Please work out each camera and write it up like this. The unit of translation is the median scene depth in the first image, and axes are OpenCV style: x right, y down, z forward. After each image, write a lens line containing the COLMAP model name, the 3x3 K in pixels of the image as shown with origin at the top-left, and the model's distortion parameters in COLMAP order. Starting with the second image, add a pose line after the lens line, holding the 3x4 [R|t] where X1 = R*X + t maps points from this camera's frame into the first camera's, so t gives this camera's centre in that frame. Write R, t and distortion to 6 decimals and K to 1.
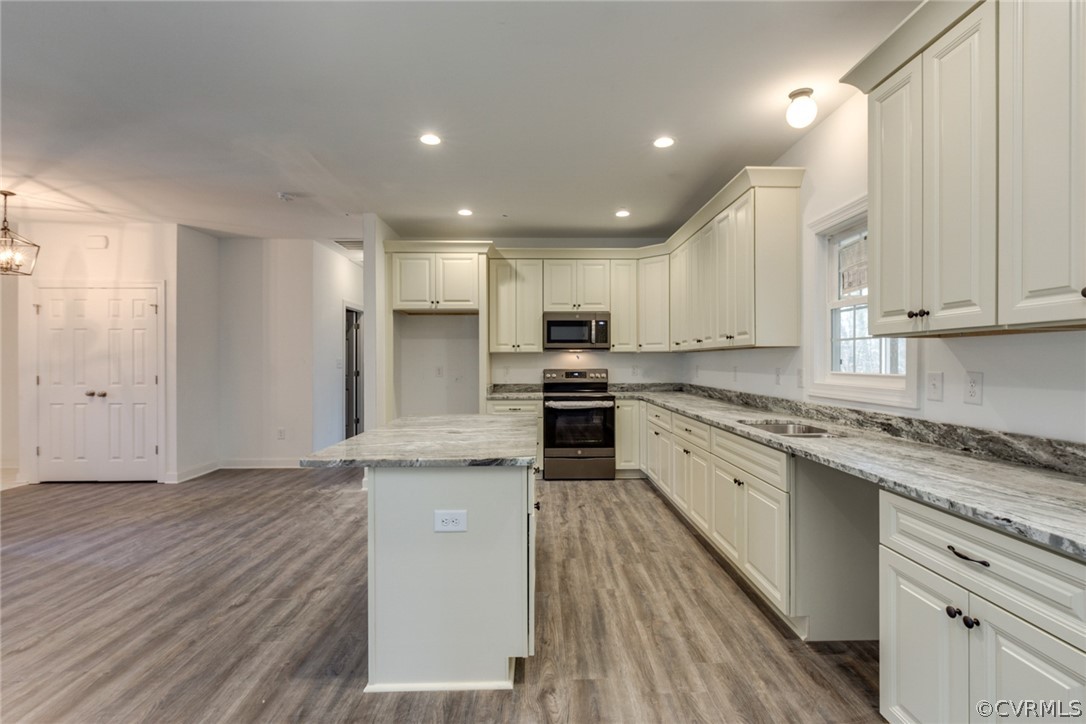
lens RADIAL K [[496.6, 0, 551.1], [0, 496.6, 362.9], [0, 0, 1]] dist [-0.000988, 0.000094]
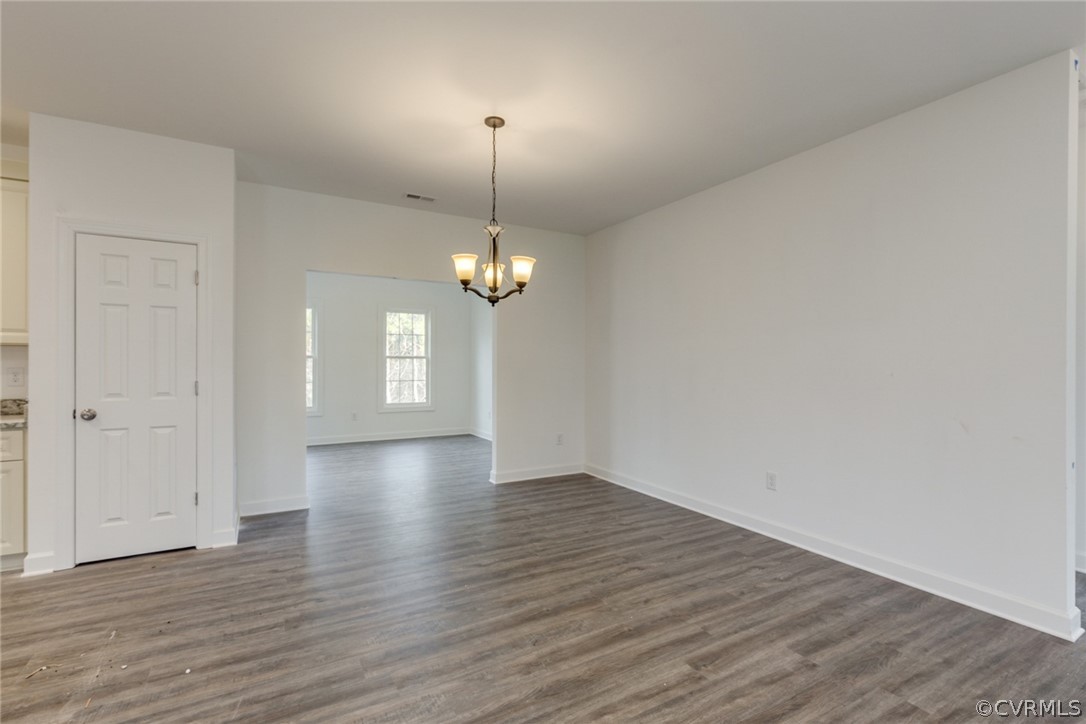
lens RADIAL K [[501.0, 0, 552.5], [0, 501.0, 361.5], [0, 0, 1]] dist [-0.000480, -0.000426]
pose [[-0.480222, 0.001495, 0.877146, -0.585568], [0.001267, 0.999999, -0.001011, 0.001431], [-0.877146, 0.000625, -0.480224, -0.075750]]
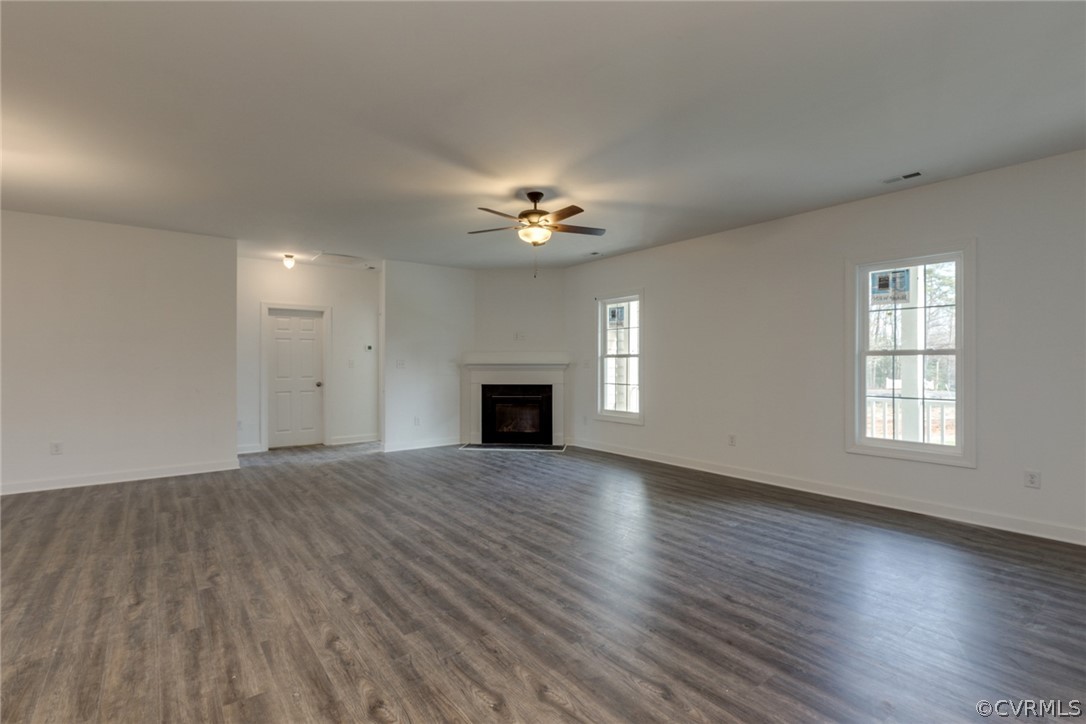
lens RADIAL K [[501.0, 0, 552.5], [0, 501.0, 361.5], [0, 0, 1]] dist [-0.000480, -0.000426]
pose [[-0.798784, 0.002833, -0.601611, -0.301494], [0.001248, 0.999995, 0.003053, -0.001330], [0.601616, 0.001688, -0.798784, 0.662609]]
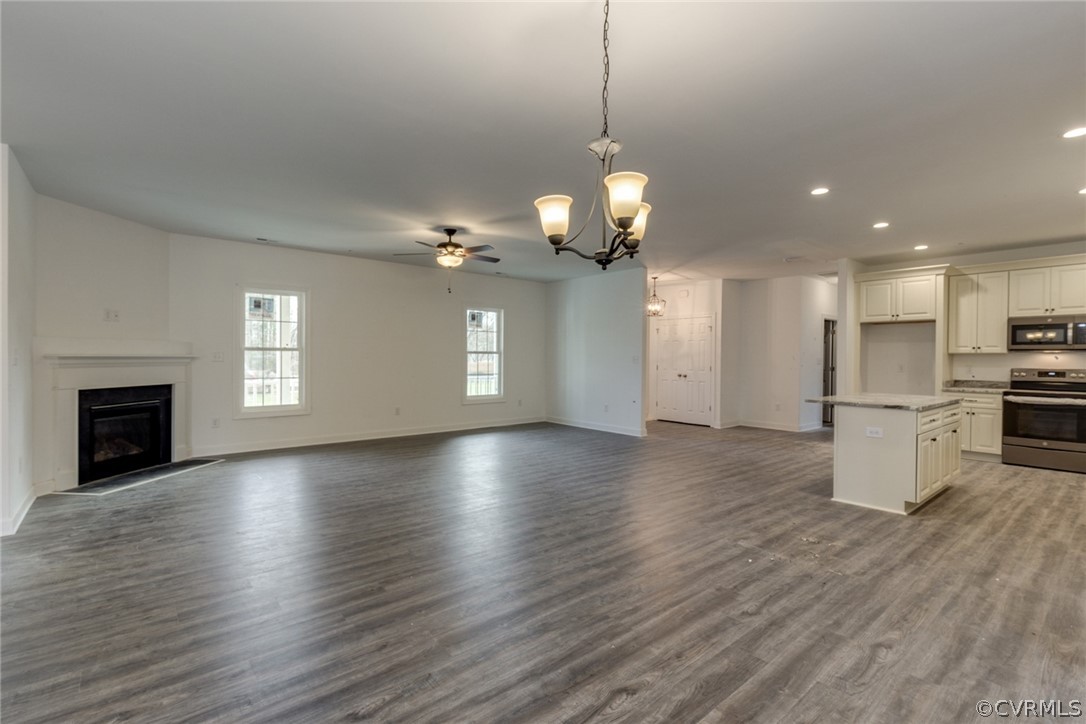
lens RADIAL K [[501.0, 0, 552.5], [0, 501.0, 361.5], [0, 0, 1]] dist [-0.000480, -0.000426]
pose [[0.632694, 0.013414, -0.774285, 0.226353], [-0.012271, 0.999898, 0.007296, 0.002018], [0.774304, 0.004885, 0.632795, -0.560816]]
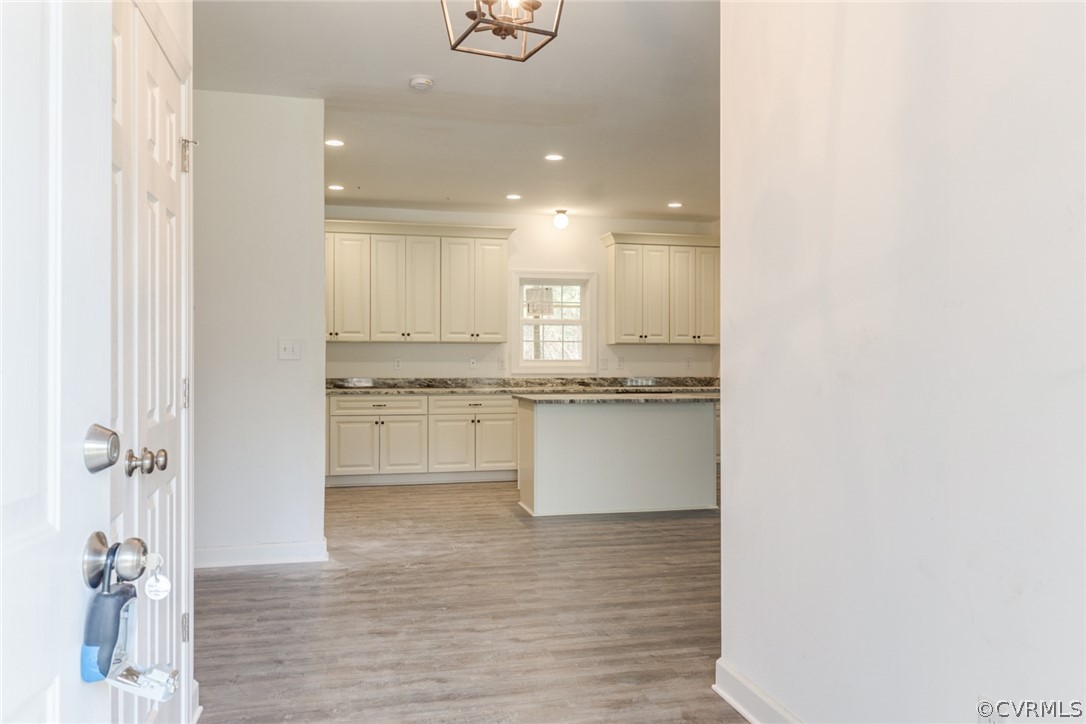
lens RADIAL K [[834.3, 0, 543.0], [0, 834.3, 362.0], [0, 0, 1]] dist [-0.000807, -0.000050]
pose [[-0.207894, -0.000271, 0.978151, -1.347292], [0.002251, 0.999997, 0.000755, 0.014828], [-0.978149, 0.002359, -0.207893, 0.902206]]
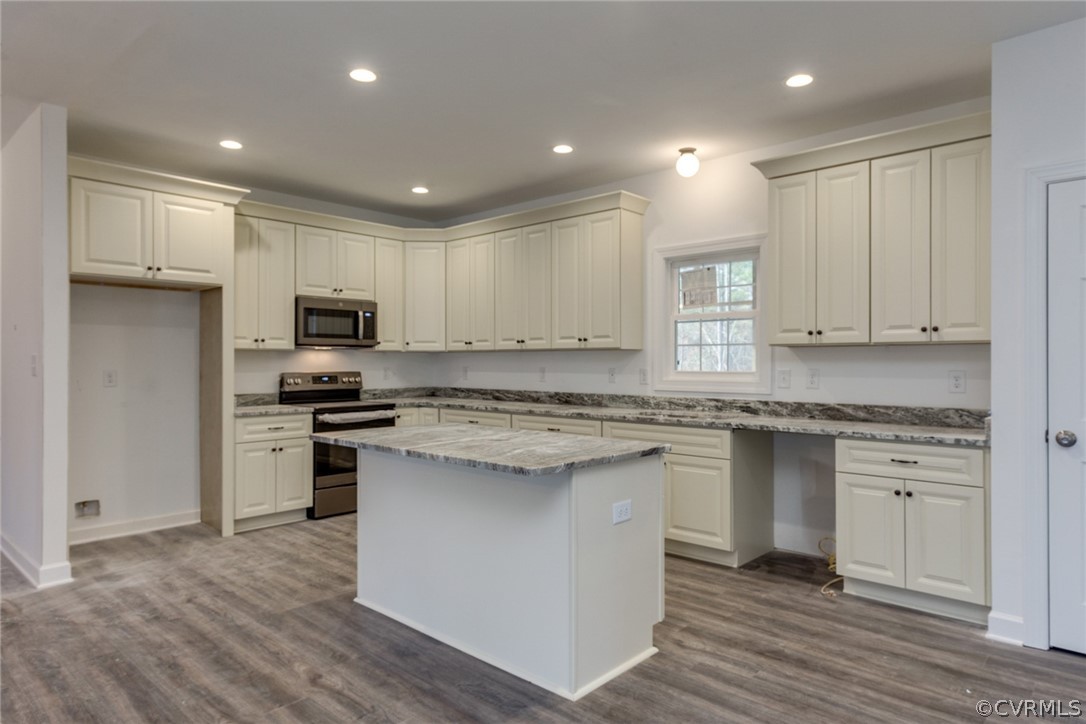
lens RADIAL K [[656.0, 0, 550.2], [0, 656.0, 360.4], [0, 0, 1]] dist [0.011733, 0.000079]
pose [[0.692288, 0.003815, 0.721612, -0.492989], [0.001012, 0.999980, -0.006257, 0.001155], [-0.721621, 0.005062, 0.692270, 0.050633]]
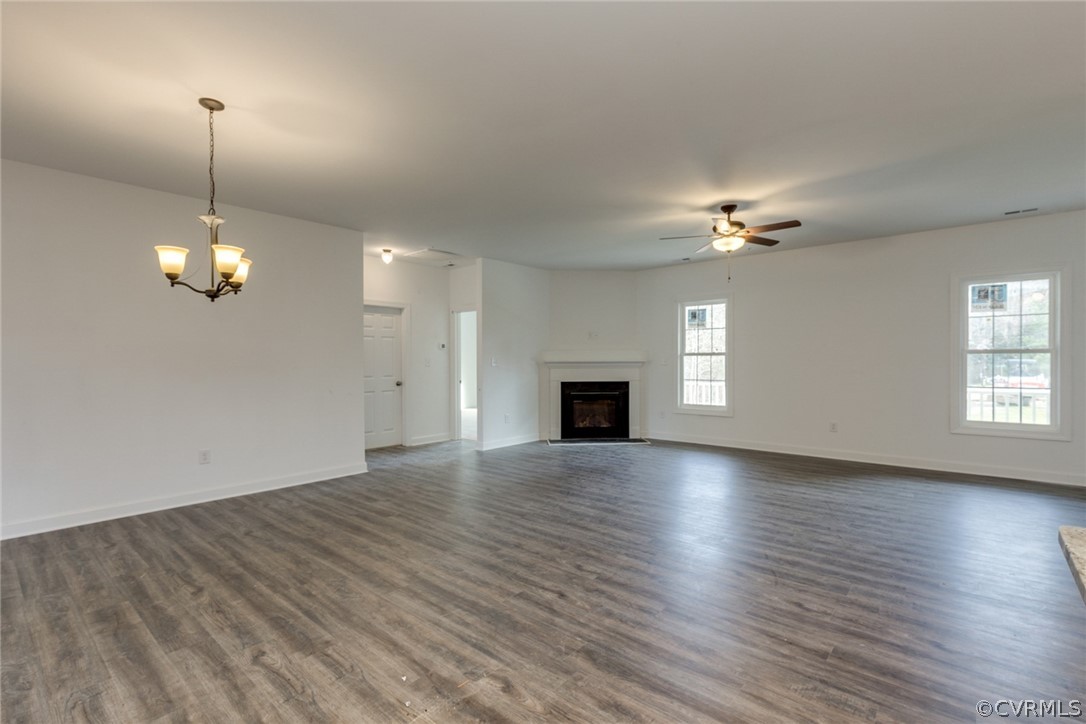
lens RADIAL K [[496.6, 0, 551.1], [0, 496.6, 362.9], [0, 0, 1]] dist [-0.000988, 0.000094]
pose [[-0.670354, 0.009463, -0.741981, 0.117872], [0.003072, 0.999946, 0.009978, -0.001843], [0.742035, 0.004409, -0.670346, 0.342185]]
